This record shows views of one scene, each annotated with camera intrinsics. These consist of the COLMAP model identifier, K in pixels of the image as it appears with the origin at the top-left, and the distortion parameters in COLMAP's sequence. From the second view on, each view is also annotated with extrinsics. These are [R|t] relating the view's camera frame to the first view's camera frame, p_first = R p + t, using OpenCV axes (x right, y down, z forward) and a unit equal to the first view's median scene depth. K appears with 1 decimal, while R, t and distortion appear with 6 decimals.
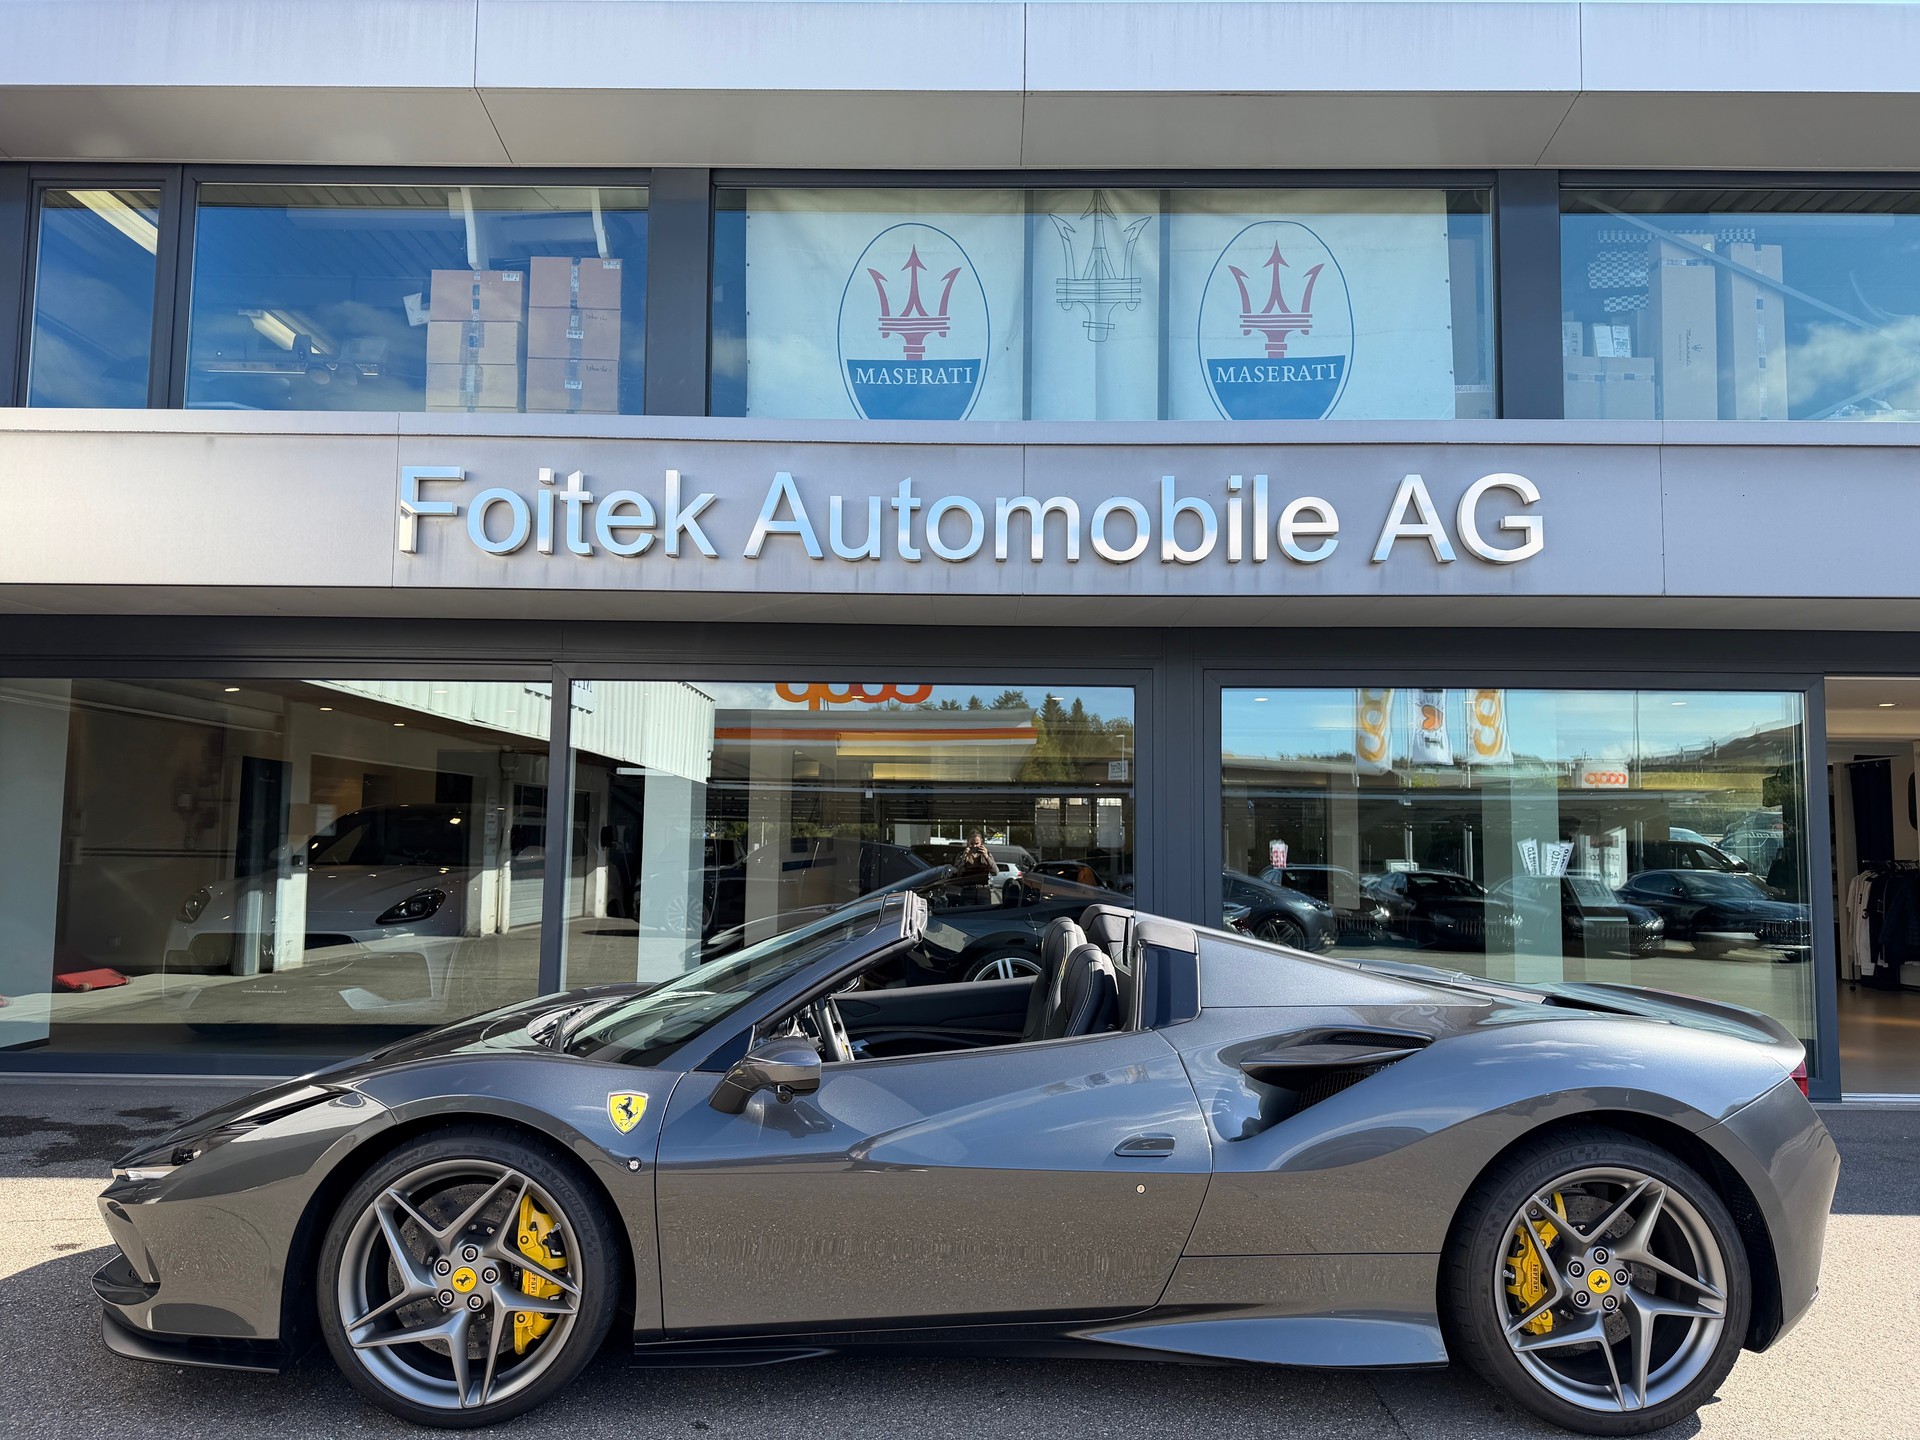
lens RADIAL K [[1337.9, 0, 964.5], [0, 1337.9, 753.8], [0, 0, 1]] dist [0.031634, -0.043022]
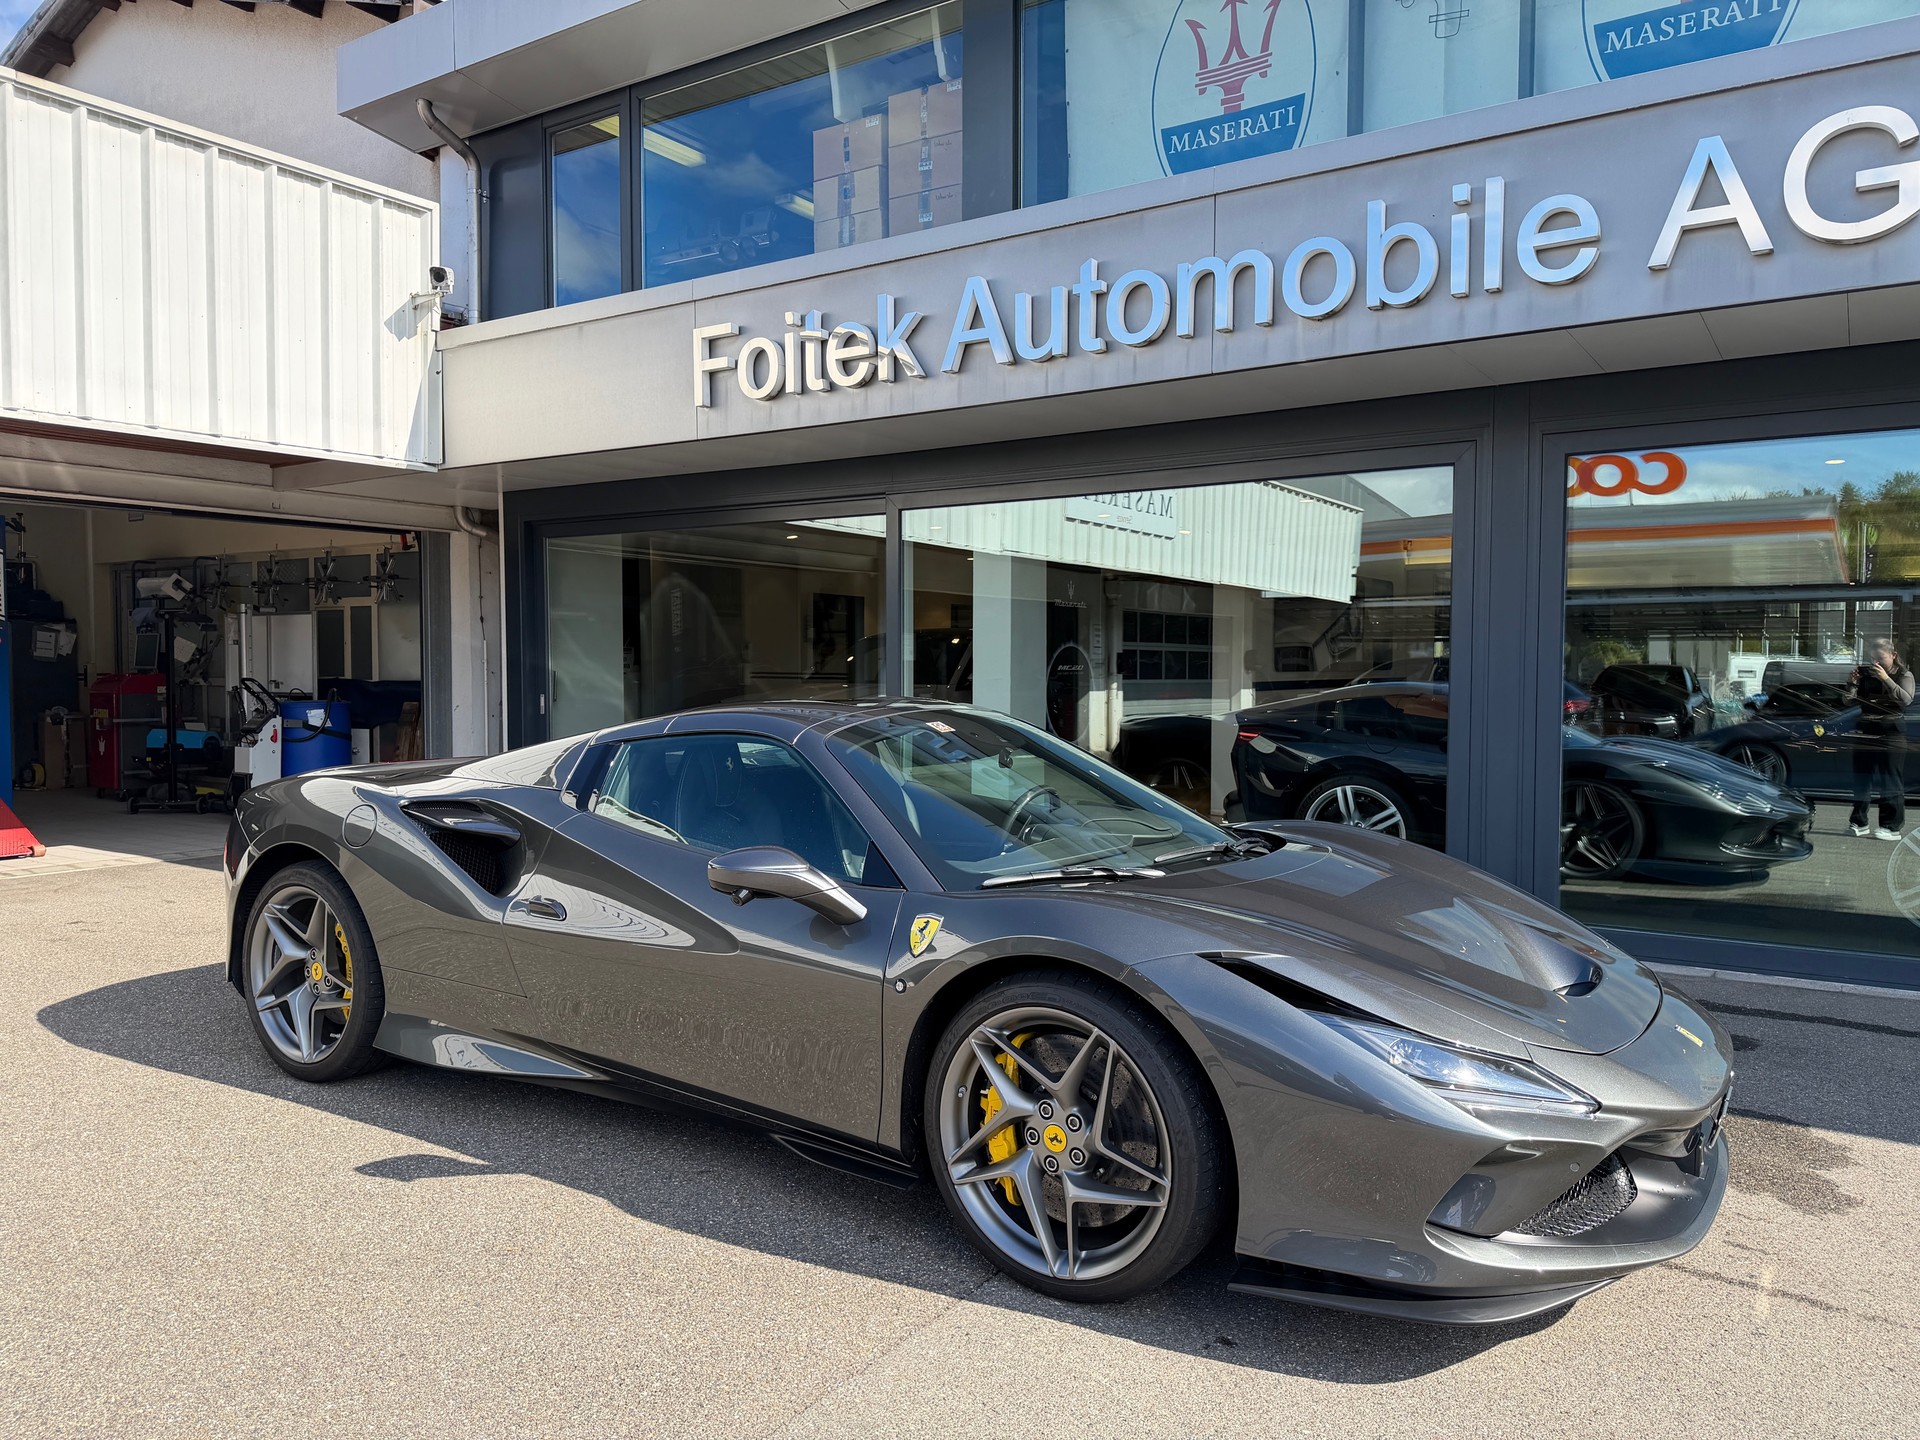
lens RADIAL K [[1366.2, 0, 951.3], [0, 1366.2, 730.8], [0, 0, 1]] dist [0.021309, -0.031169]
pose [[0.835184, 0.014312, -0.549784, 0.313198], [0.046981, 0.994151, 0.097249, 0.015026], [0.547960, -0.107050, 0.829627, 0.103684]]
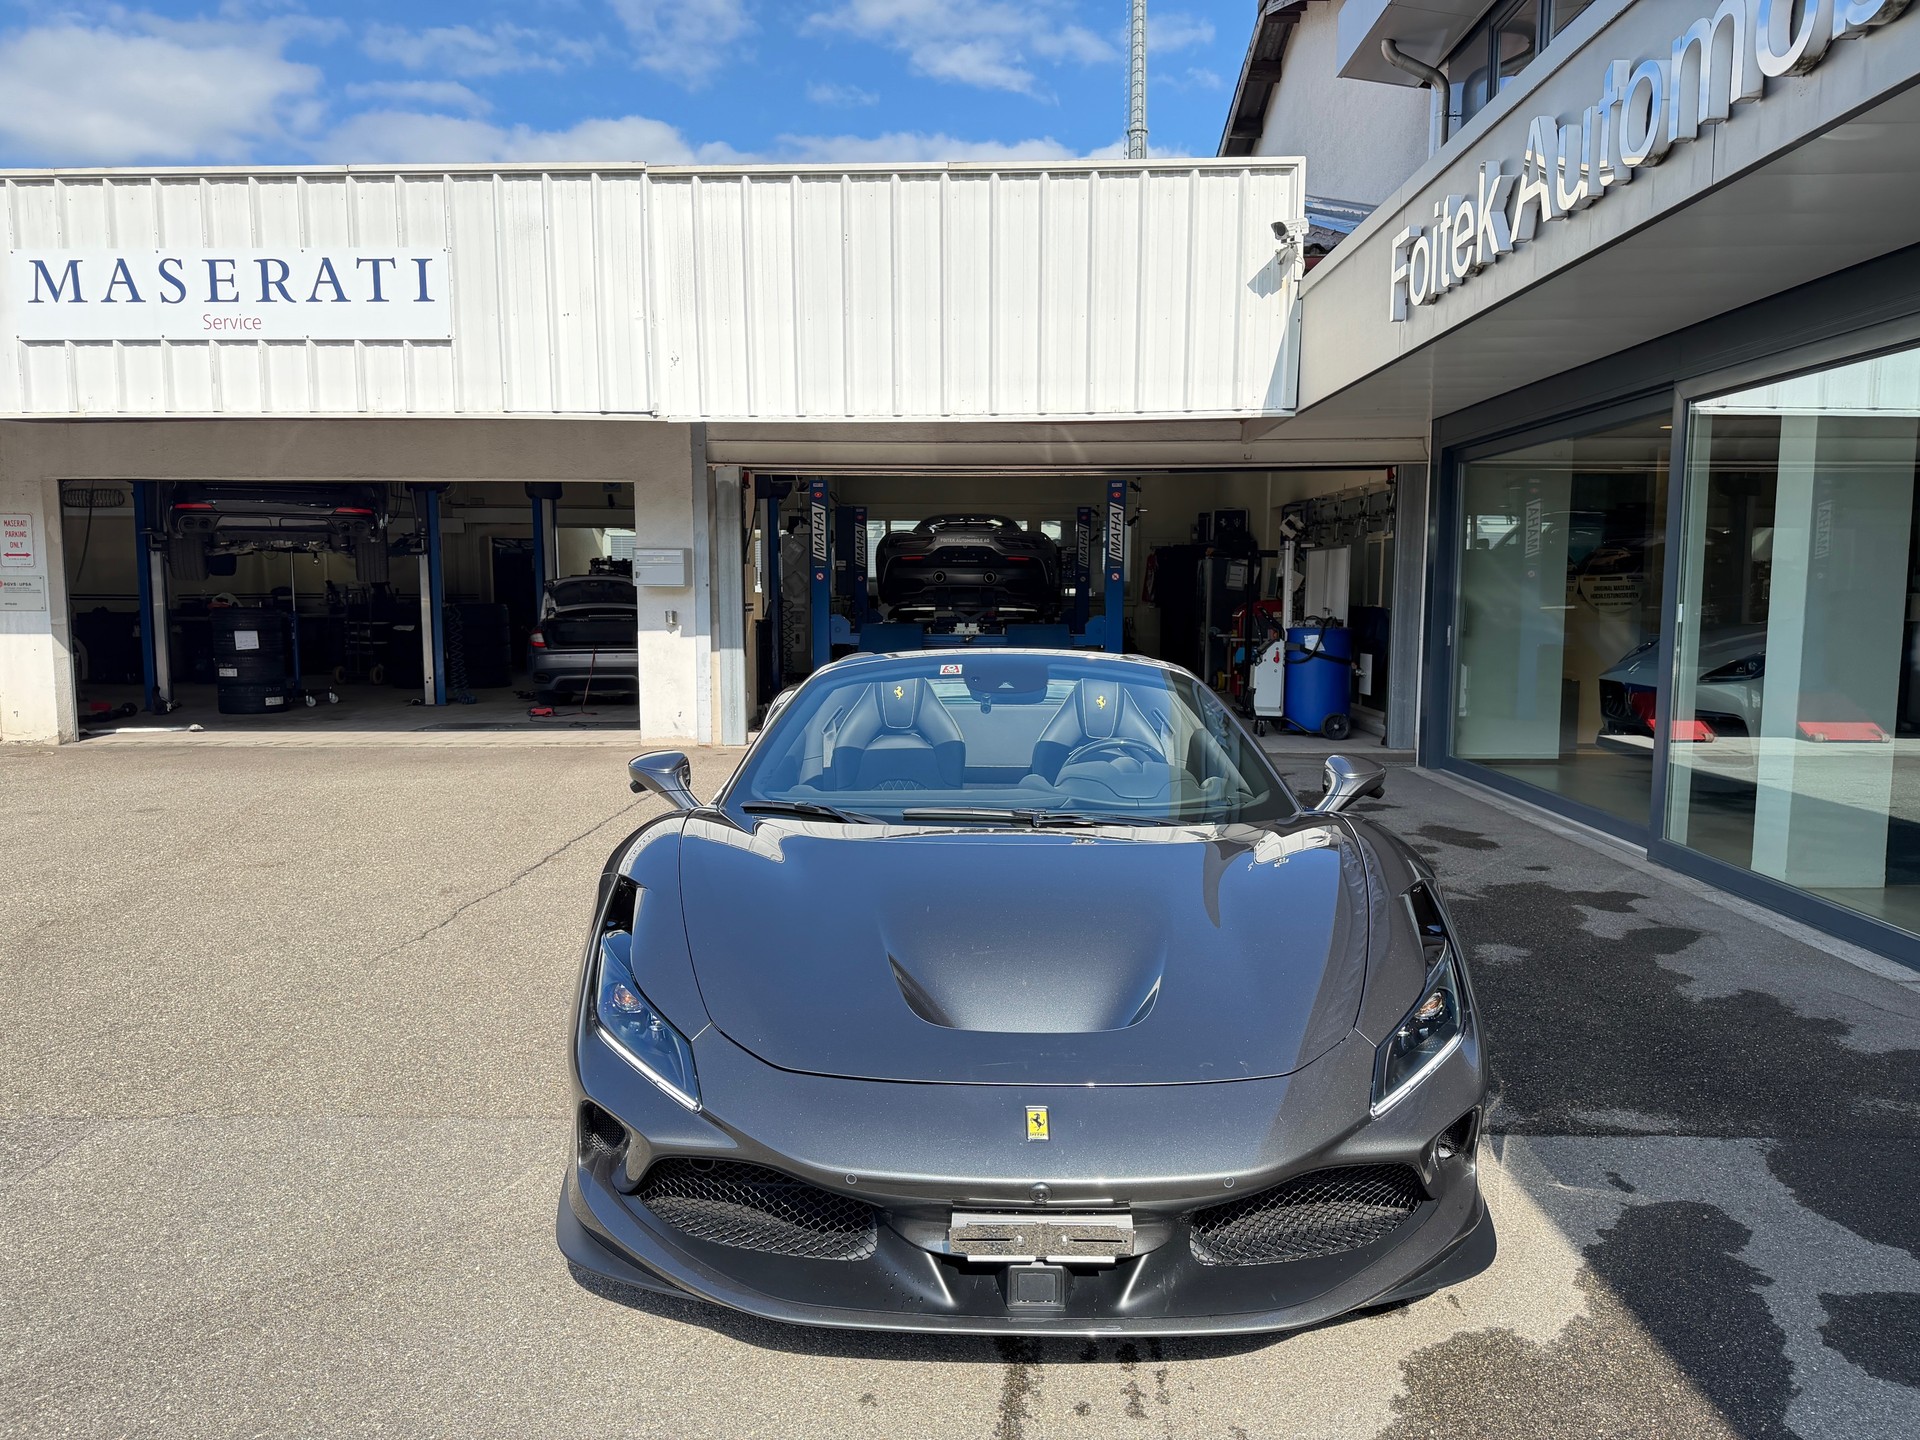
lens RADIAL K [[1337.9, 0, 945.1], [0, 1337.9, 752.9], [0, 0, 1]] dist [0.031634, -0.043022]
pose [[-0.009164, 0.107428, -0.994171, 0.536477], [0.072305, 0.991681, 0.106493, 0.038476], [0.997340, -0.070908, -0.016855, 0.498024]]
